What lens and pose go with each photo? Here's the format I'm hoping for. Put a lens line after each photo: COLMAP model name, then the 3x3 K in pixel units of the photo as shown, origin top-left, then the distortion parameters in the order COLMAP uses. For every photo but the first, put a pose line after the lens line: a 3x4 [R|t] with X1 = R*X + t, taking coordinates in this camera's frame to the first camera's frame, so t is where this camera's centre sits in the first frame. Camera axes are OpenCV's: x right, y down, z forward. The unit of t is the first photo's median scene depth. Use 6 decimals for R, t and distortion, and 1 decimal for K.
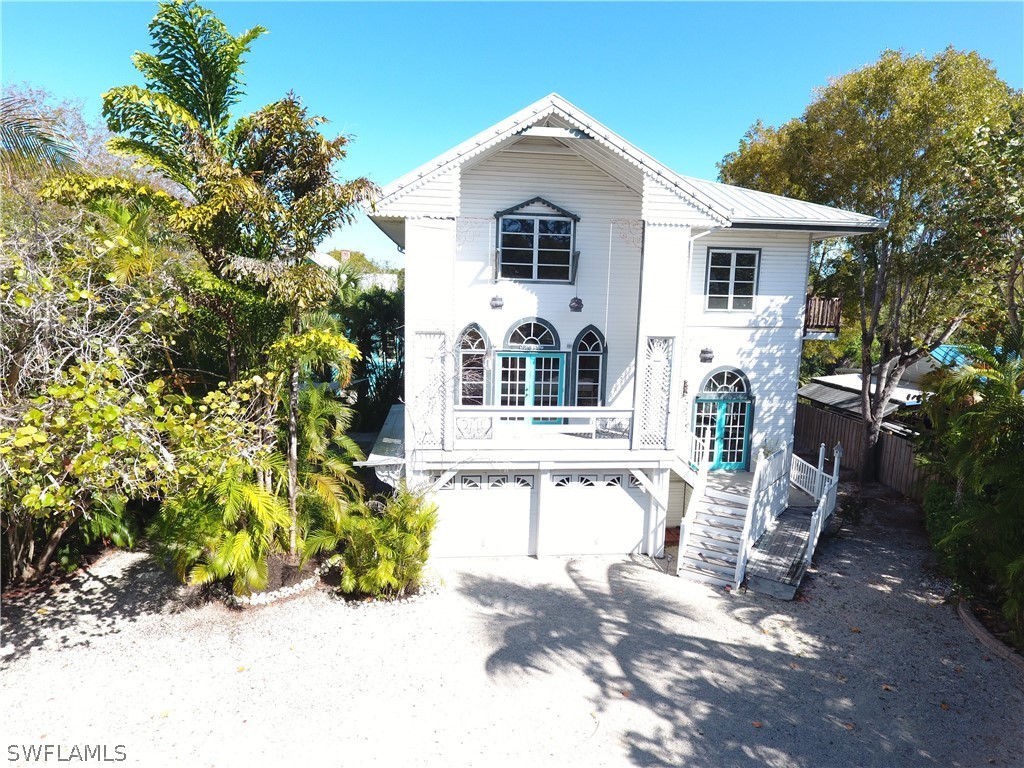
lens RADIAL K [[588.4, 0, 512.0], [0, 588.4, 384.0], [0, 0, 1]] dist [0.001823, -0.000892]
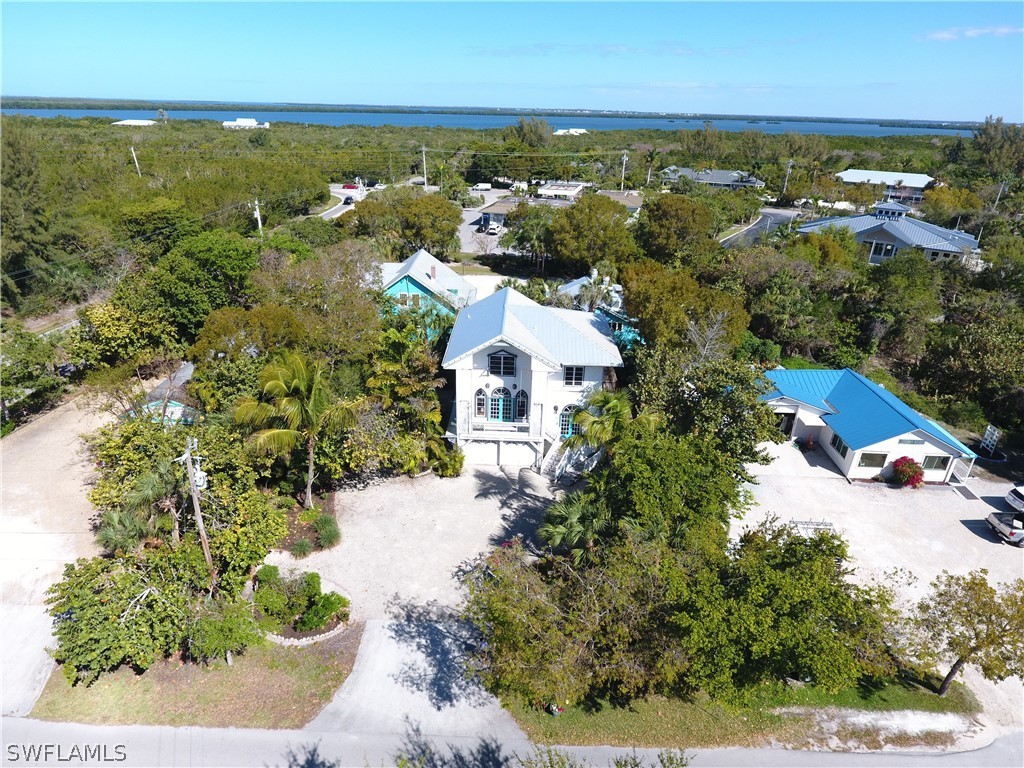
lens RADIAL K [[588.4, 0, 512.0], [0, 588.4, 384.0], [0, 0, 1]] dist [0.001823, -0.000892]
pose [[0.989529, 0.057992, -0.132172, 0.493253], [-0.019099, 0.960290, 0.278349, -0.982067], [0.143065, -0.272910, 0.951342, -1.822532]]
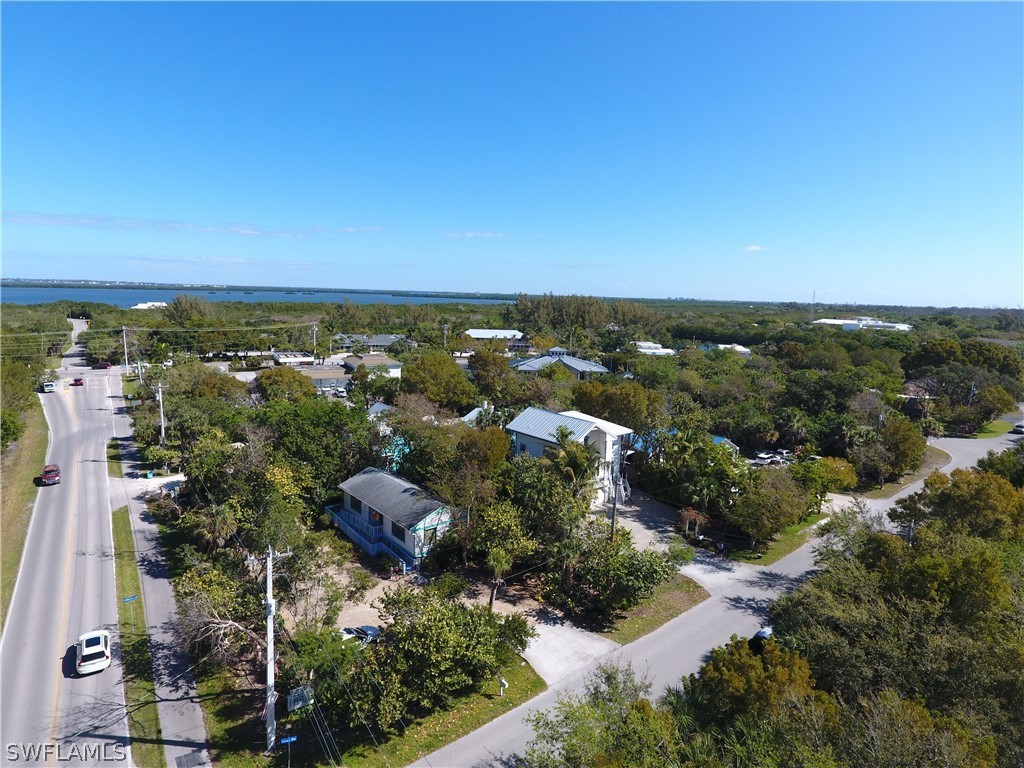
lens RADIAL K [[588.4, 0, 512.0], [0, 588.4, 384.0], [0, 0, 1]] dist [0.001823, -0.000892]
pose [[0.838933, -0.086136, 0.537375, -3.141143], [0.077484, 0.996241, 0.038722, -0.998520], [-0.538691, 0.009153, 0.842454, -2.892896]]
